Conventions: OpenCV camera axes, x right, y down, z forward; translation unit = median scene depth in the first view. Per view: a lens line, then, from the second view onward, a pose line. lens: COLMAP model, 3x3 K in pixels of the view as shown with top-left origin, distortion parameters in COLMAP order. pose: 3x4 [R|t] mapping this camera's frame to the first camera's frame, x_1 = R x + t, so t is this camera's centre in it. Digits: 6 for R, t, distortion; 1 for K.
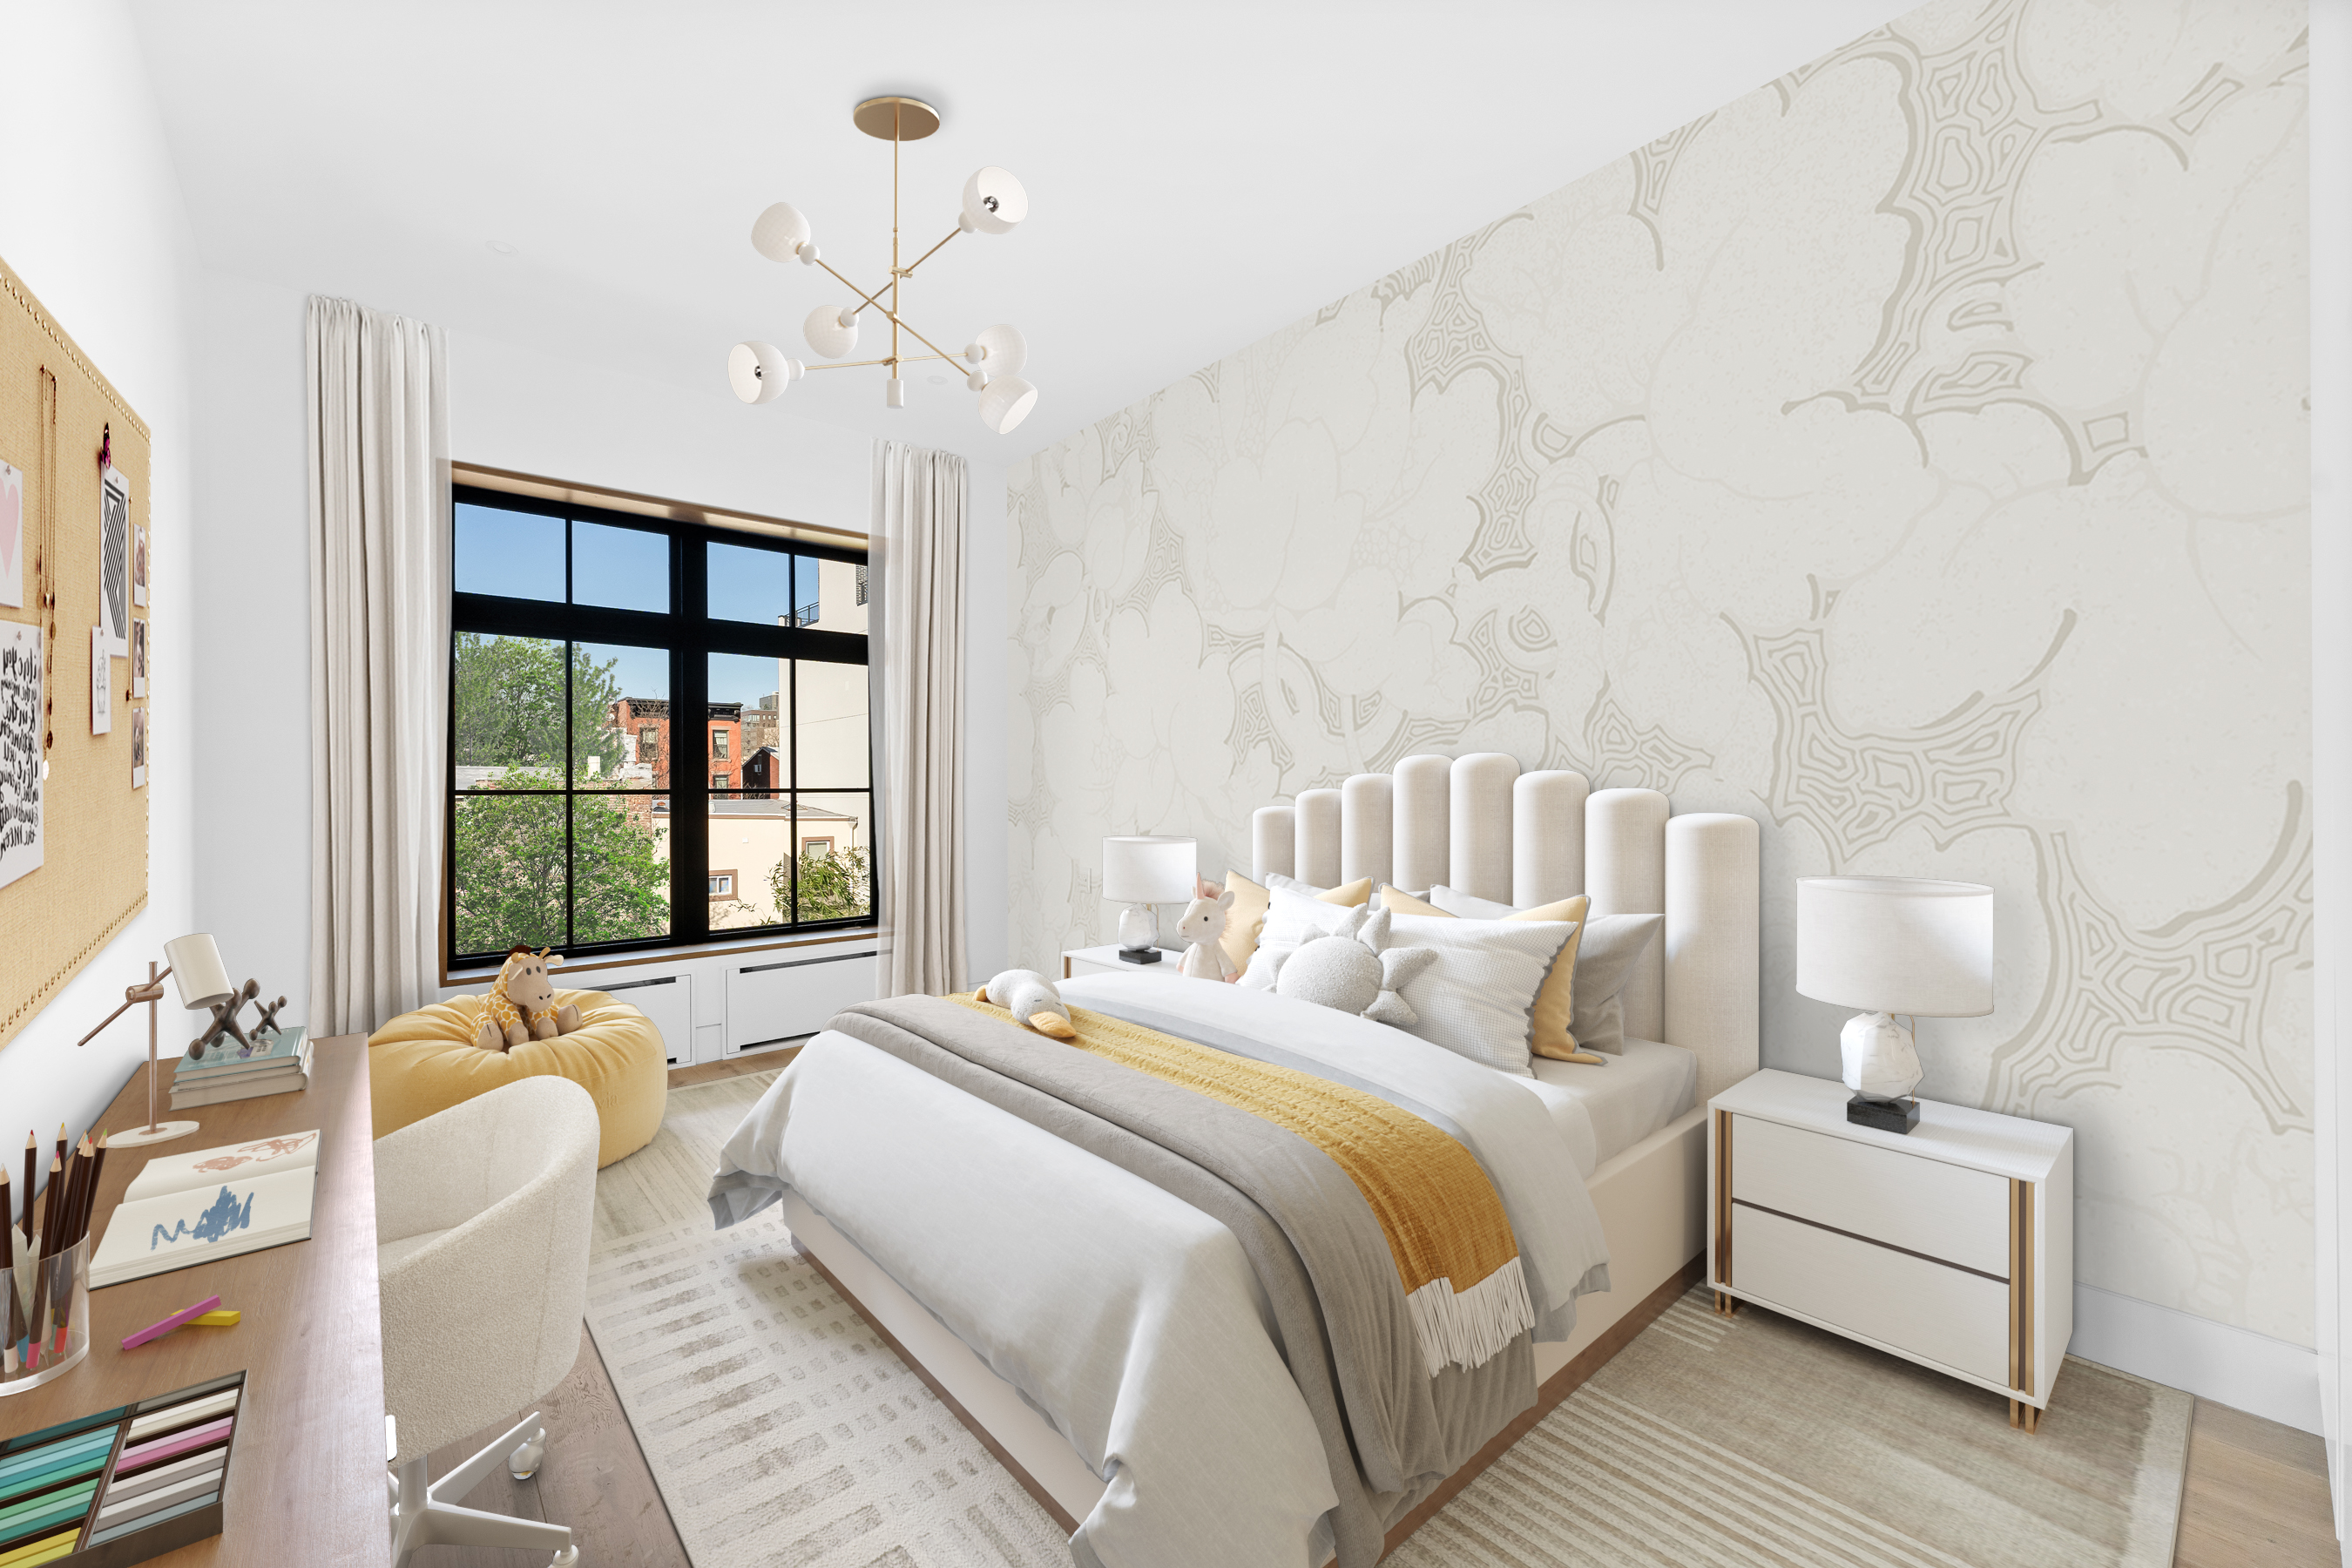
lens RADIAL K [[942.3, 0, 1176.7], [0, 942.3, 795.7], [0, 0, 1]] dist [0.001589, -0.000608]
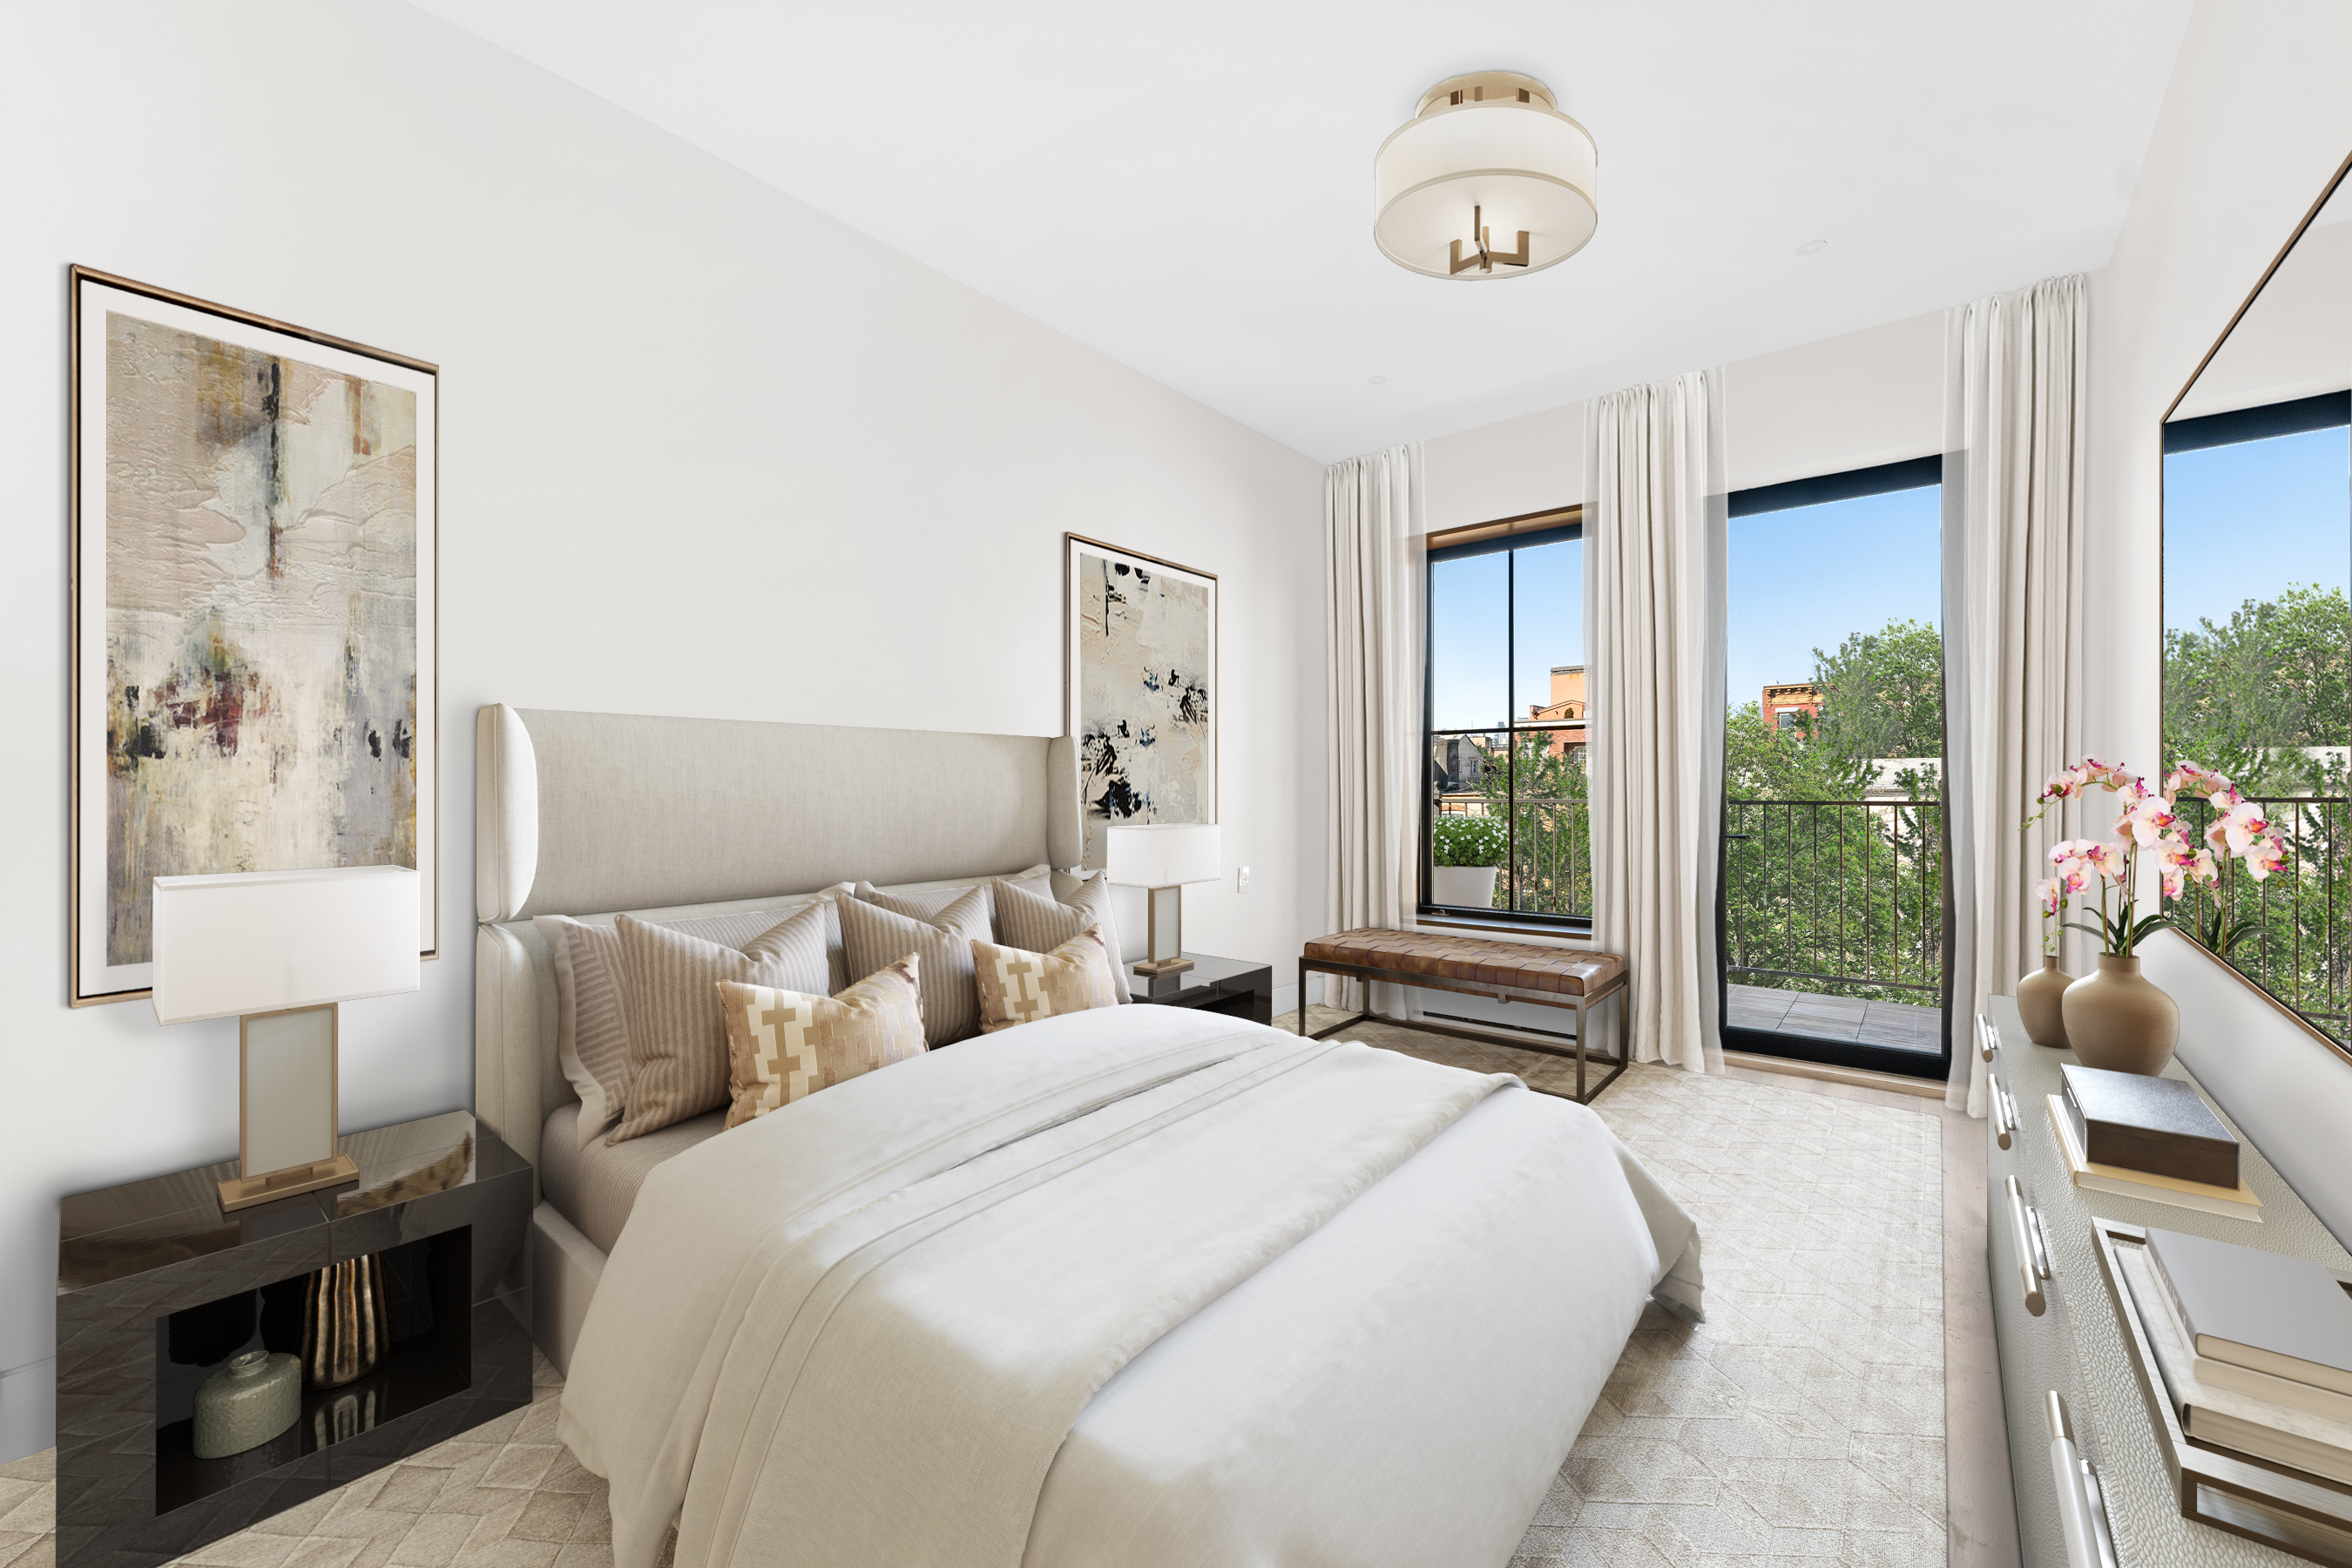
lens RADIAL K [[942.3, 0, 1175.5], [0, 942.3, 783.6], [0, 0, 1]] dist [0.001589, -0.000608]
pose [[0.161927, -0.002369, -0.986800, 0.389664], [-0.000654, 0.999997, -0.002508, 0.002418], [0.986803, 0.001052, 0.161925, 0.326611]]
